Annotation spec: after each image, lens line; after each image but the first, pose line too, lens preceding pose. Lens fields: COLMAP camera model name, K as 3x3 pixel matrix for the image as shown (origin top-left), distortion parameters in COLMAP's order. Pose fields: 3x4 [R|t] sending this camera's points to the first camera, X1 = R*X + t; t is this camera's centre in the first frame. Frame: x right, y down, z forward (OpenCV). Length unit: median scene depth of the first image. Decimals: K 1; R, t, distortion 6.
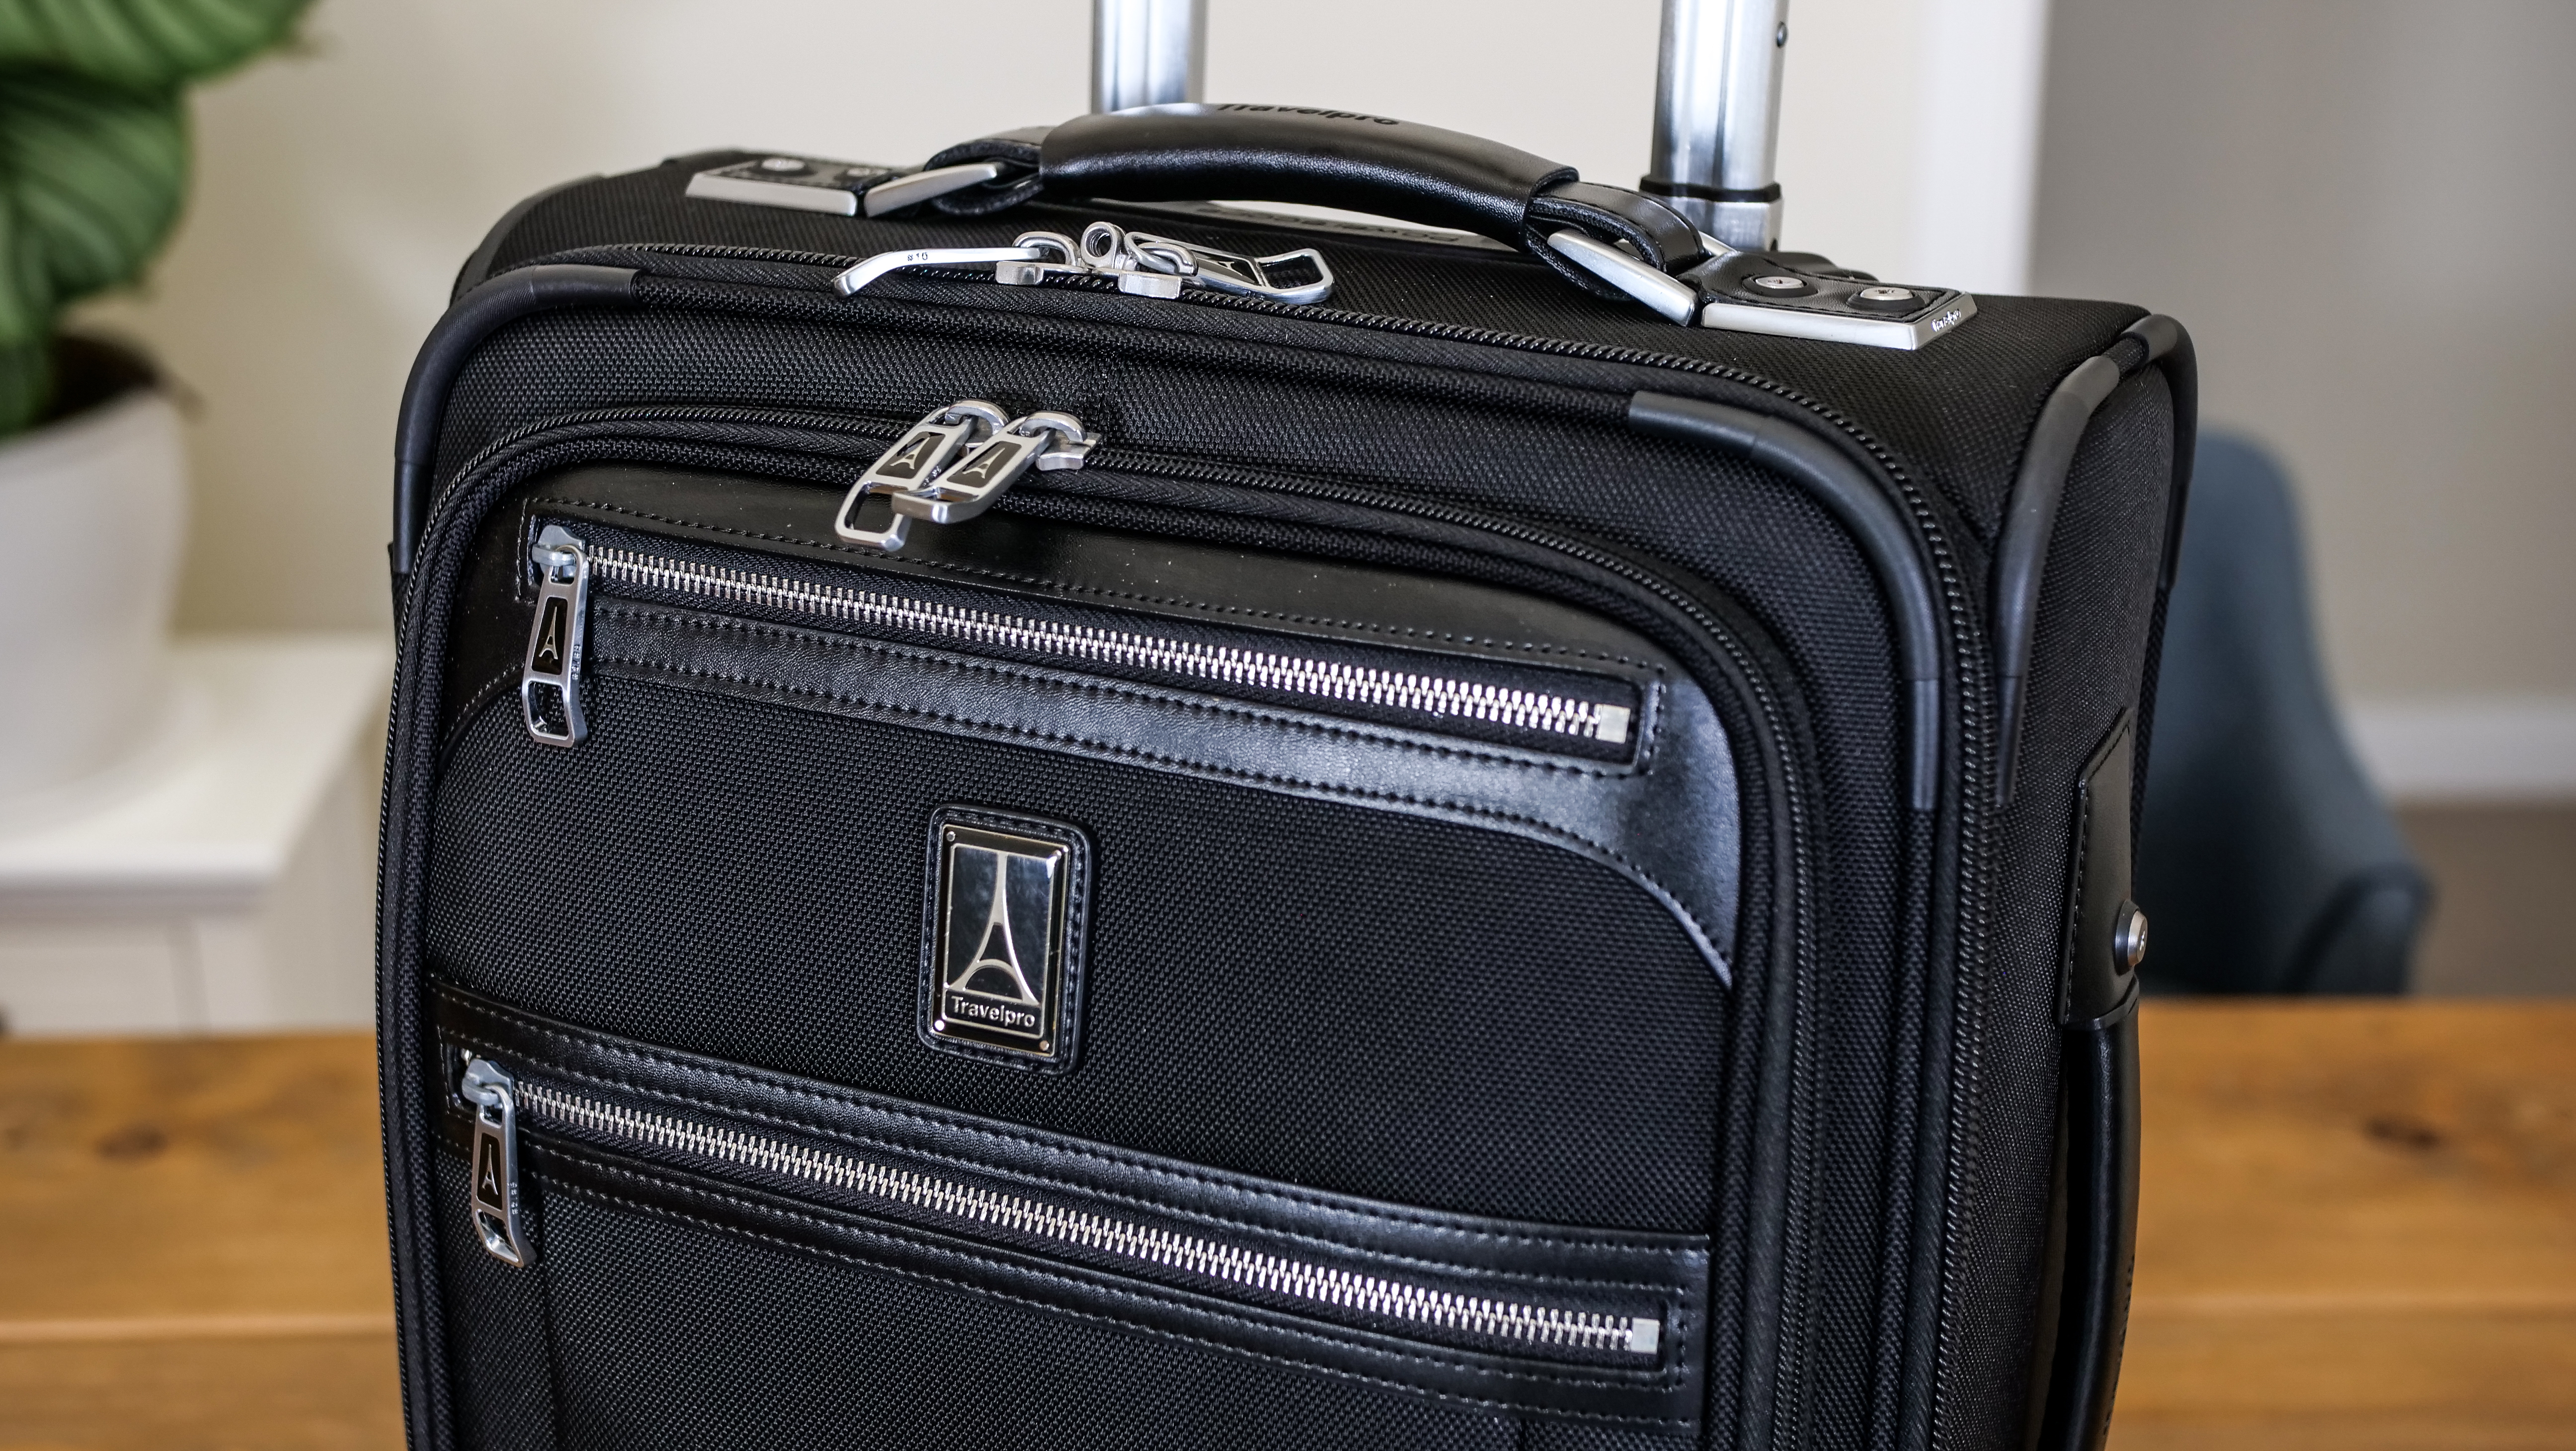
lens RADIAL K [[3878.4, 0, 1281.5], [0, 3878.4, 723.8], [0, 0, 1]] dist [0.007140, 0.000000]
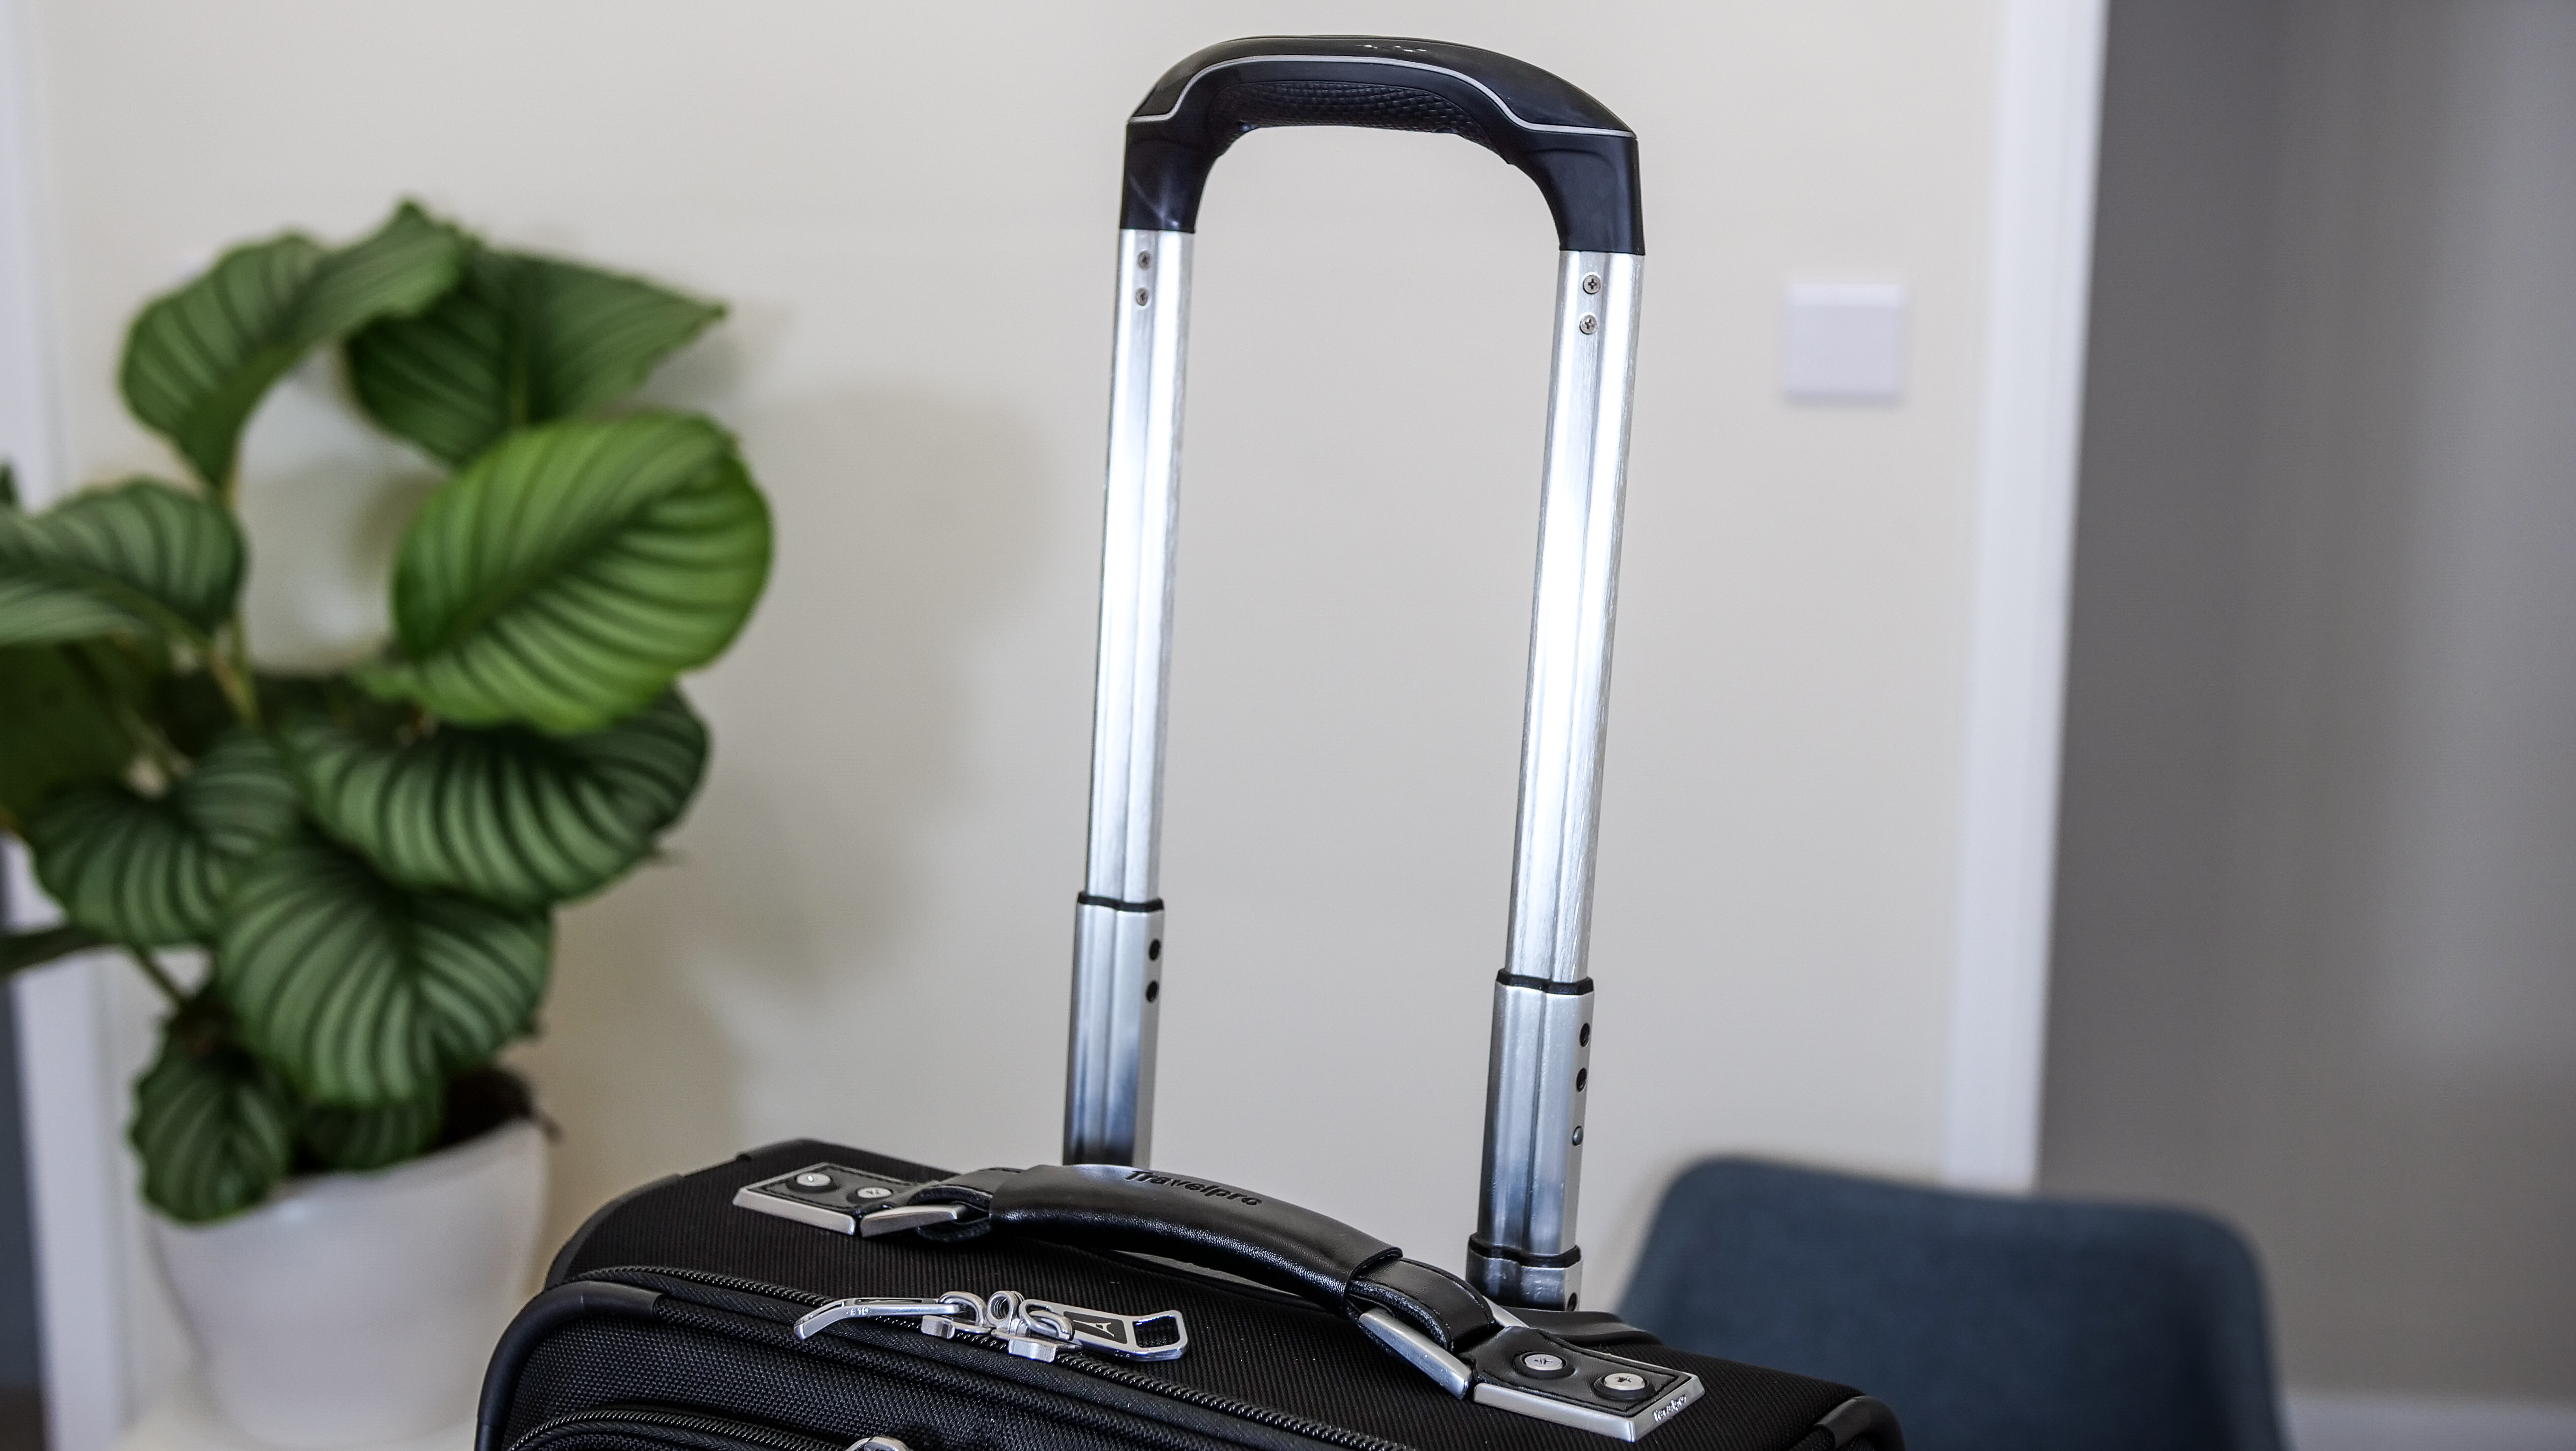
lens RADIAL K [[3115.5, 0, 1279.8], [0, 3115.5, 722.2], [0, 0, 1]] dist [-0.034001, 0.000000]
pose [[0.994183, 0.032655, -0.102639, 0.140042], [-0.049020, 0.985702, -0.161211, -0.151166], [0.095907, 0.165304, 0.981568, -0.020501]]
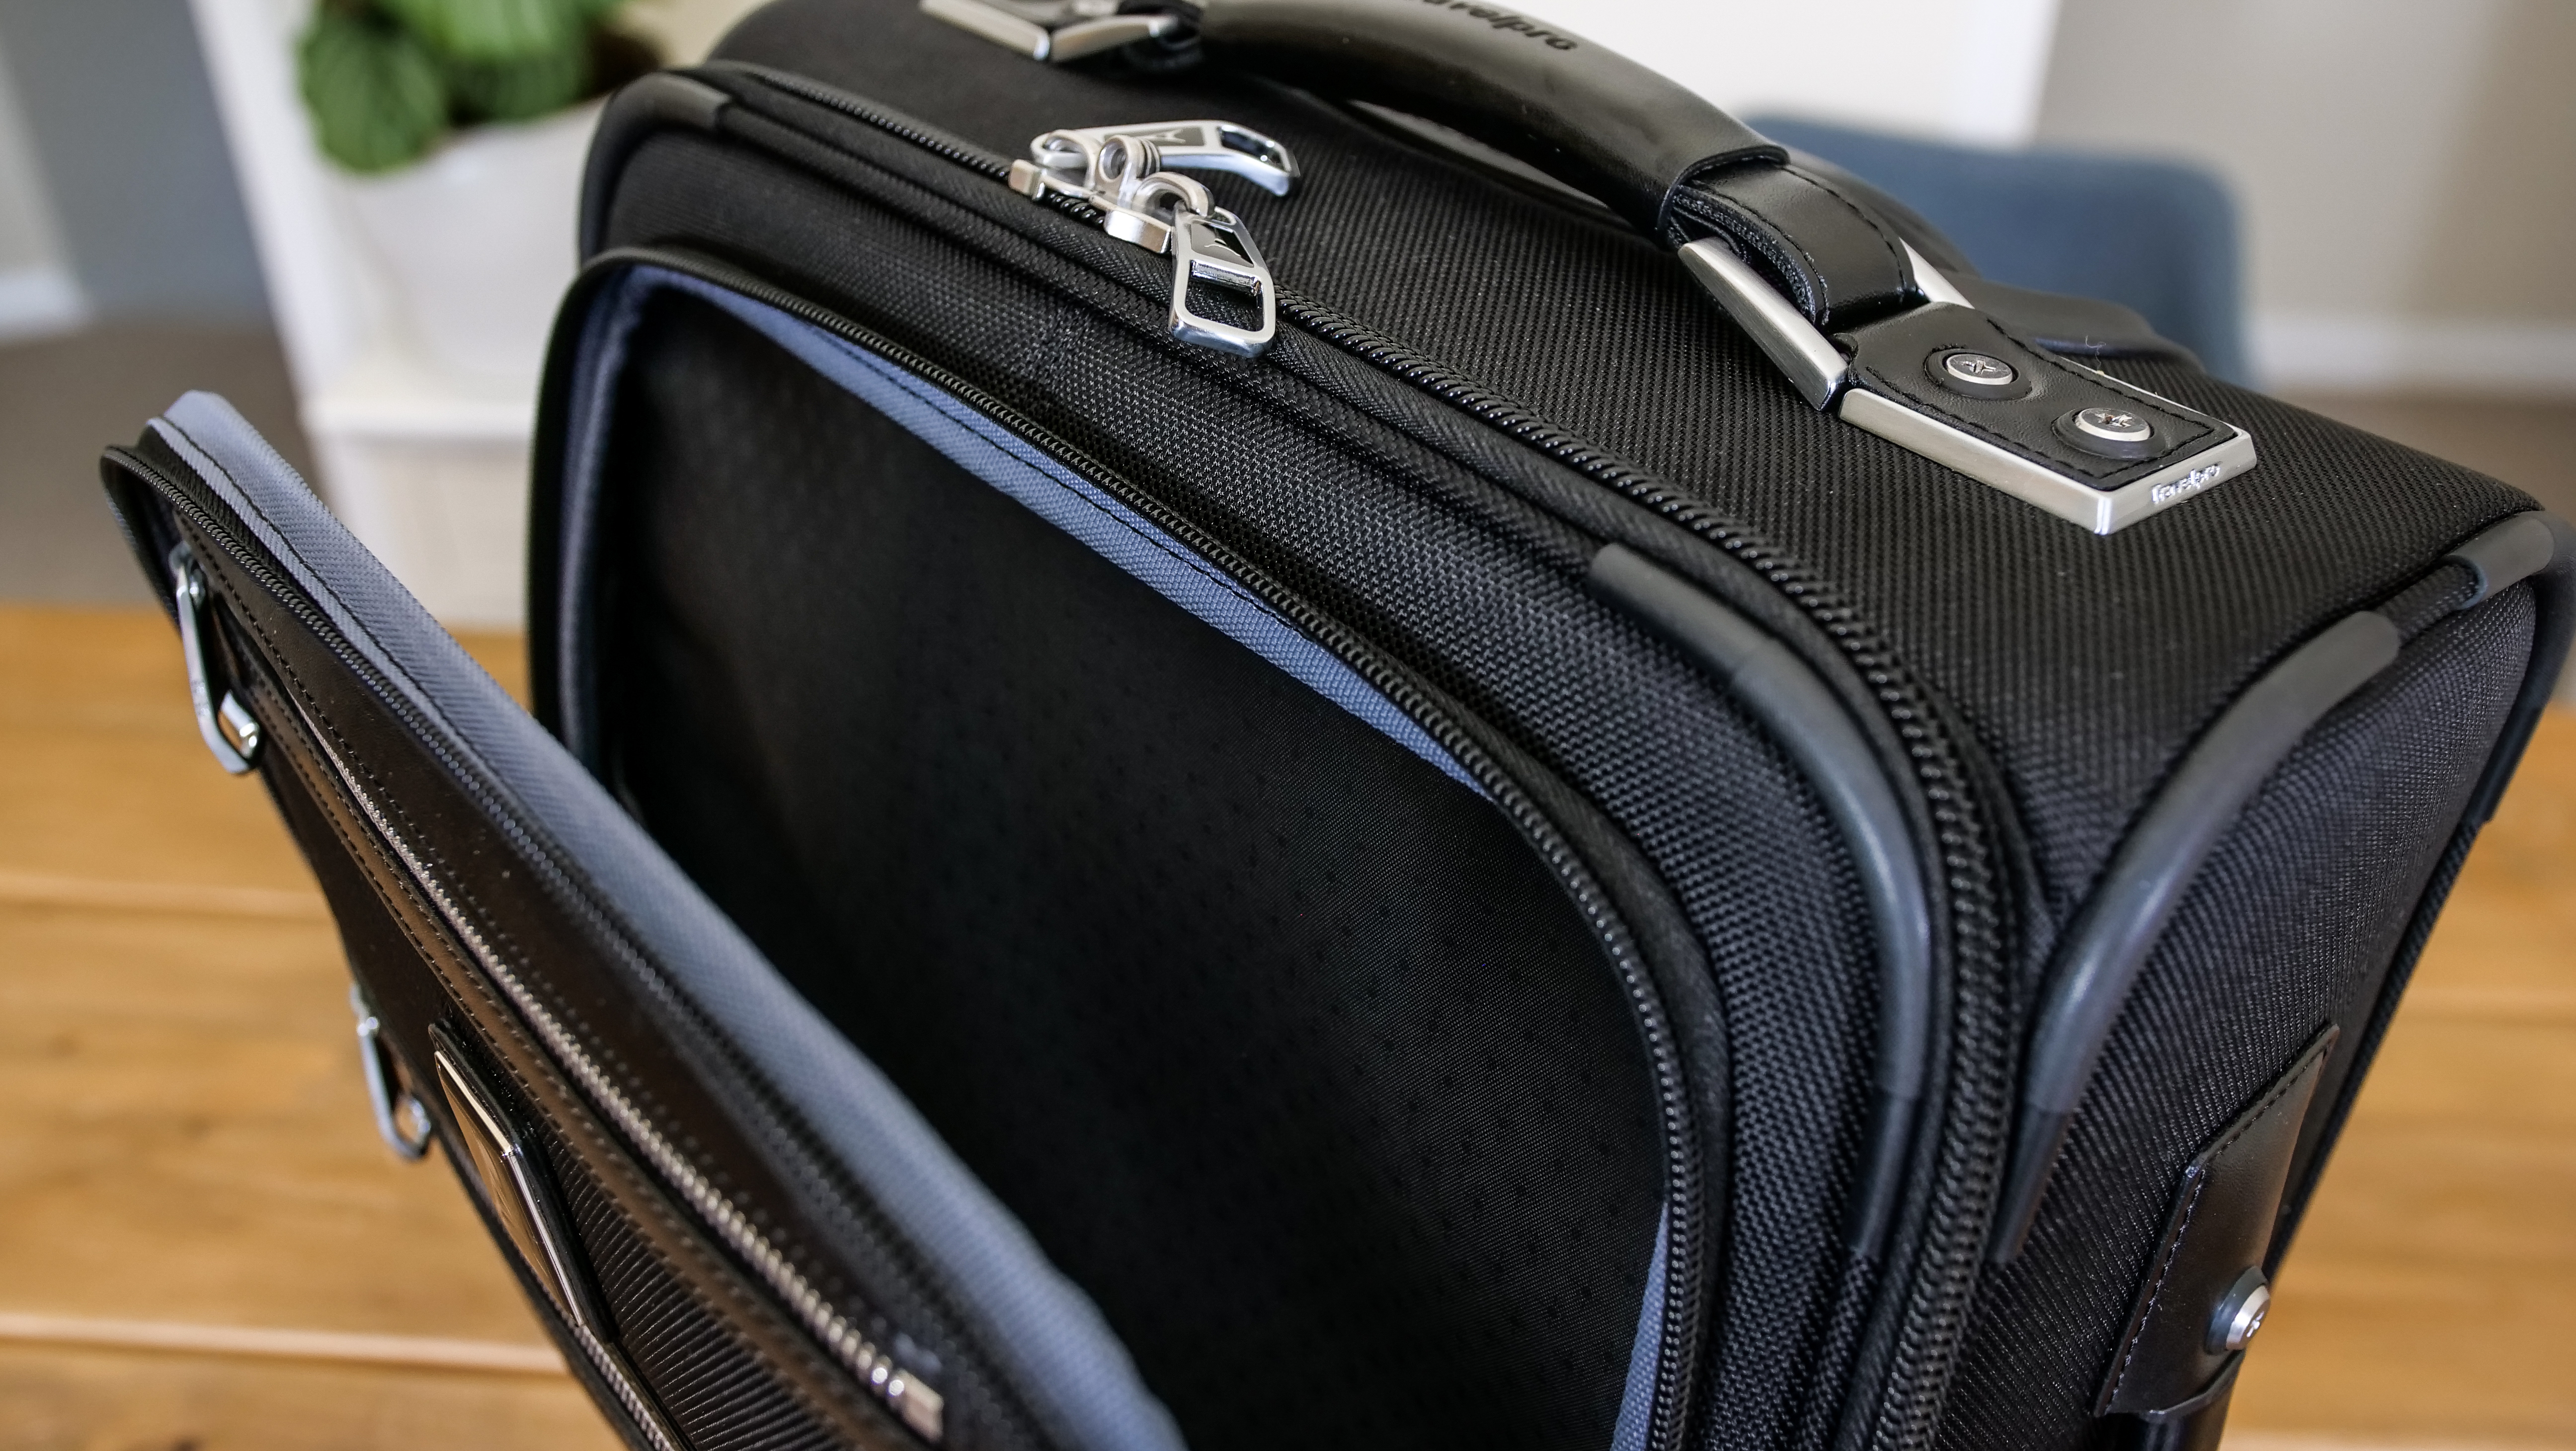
lens RADIAL K [[2203.6, 0, 1295.8], [0, 2203.6, 708.4], [0, 0, 1]] dist [-0.093264, 0.002907]
pose [[0.911407, 0.246355, -0.329616, 0.161271], [-0.165446, 0.952779, 0.254638, -0.135544], [0.376783, -0.177545, 0.909127, 0.575759]]
